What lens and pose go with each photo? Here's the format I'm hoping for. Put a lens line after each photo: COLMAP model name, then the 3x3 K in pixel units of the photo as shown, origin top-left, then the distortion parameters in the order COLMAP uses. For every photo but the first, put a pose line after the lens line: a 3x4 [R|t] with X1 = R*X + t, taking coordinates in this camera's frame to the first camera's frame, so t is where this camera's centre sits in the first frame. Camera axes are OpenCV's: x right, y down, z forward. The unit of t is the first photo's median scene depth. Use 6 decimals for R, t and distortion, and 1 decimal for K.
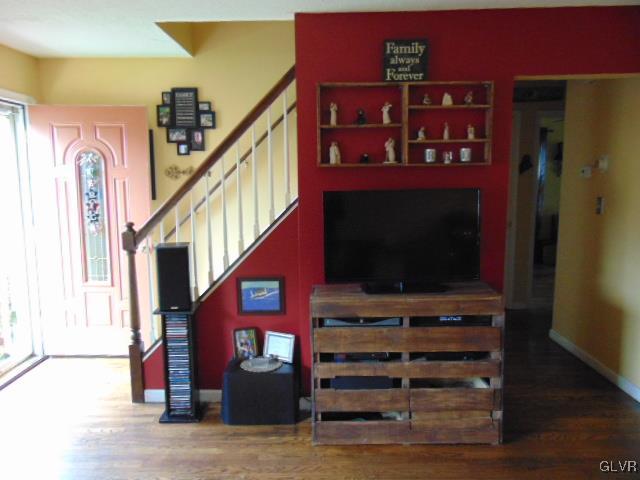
lens RADIAL K [[477.3, 0, 320.0], [0, 477.3, 240.0], [0, 0, 1]] dist [-0.036950, 0.076844]
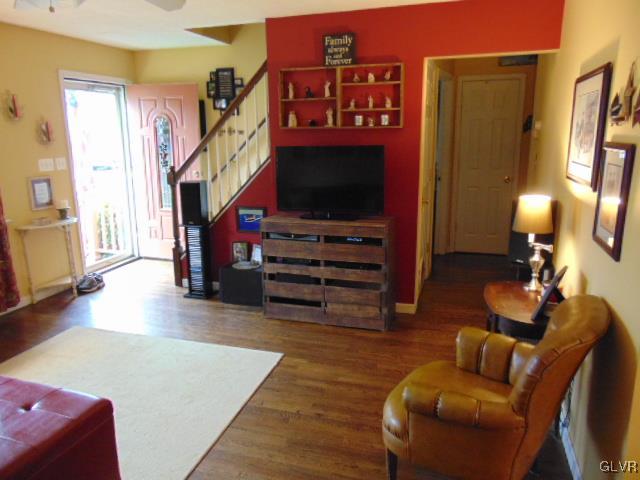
lens RADIAL K [[477.3, 0, 320.0], [0, 477.3, 240.0], [0, 0, 1]] dist [-0.036950, 0.076844]
pose [[0.955310, 0.068492, -0.287561, 0.541347], [-0.041668, 0.994275, 0.098396, 0.030663], [0.292654, -0.082017, 0.952695, -0.344245]]
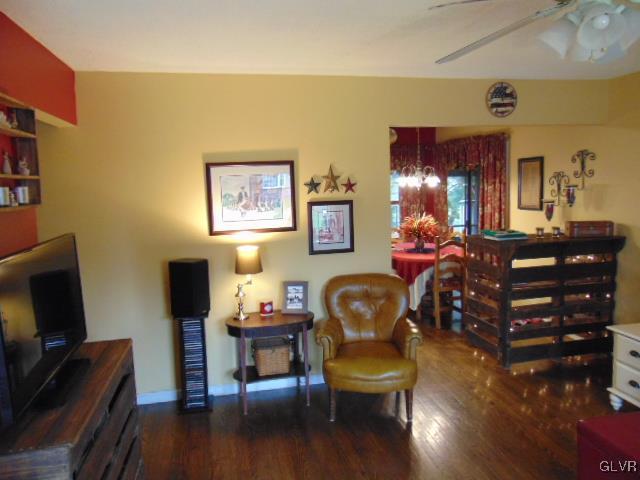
lens RADIAL K [[477.3, 0, 320.0], [0, 477.3, 240.0], [0, 0, 1]] dist [-0.036950, 0.076844]
pose [[-0.219675, -0.093813, 0.971052, -0.566137], [0.167201, 0.977017, 0.132214, -0.129624], [-0.961138, 0.191405, -0.198941, 0.704811]]
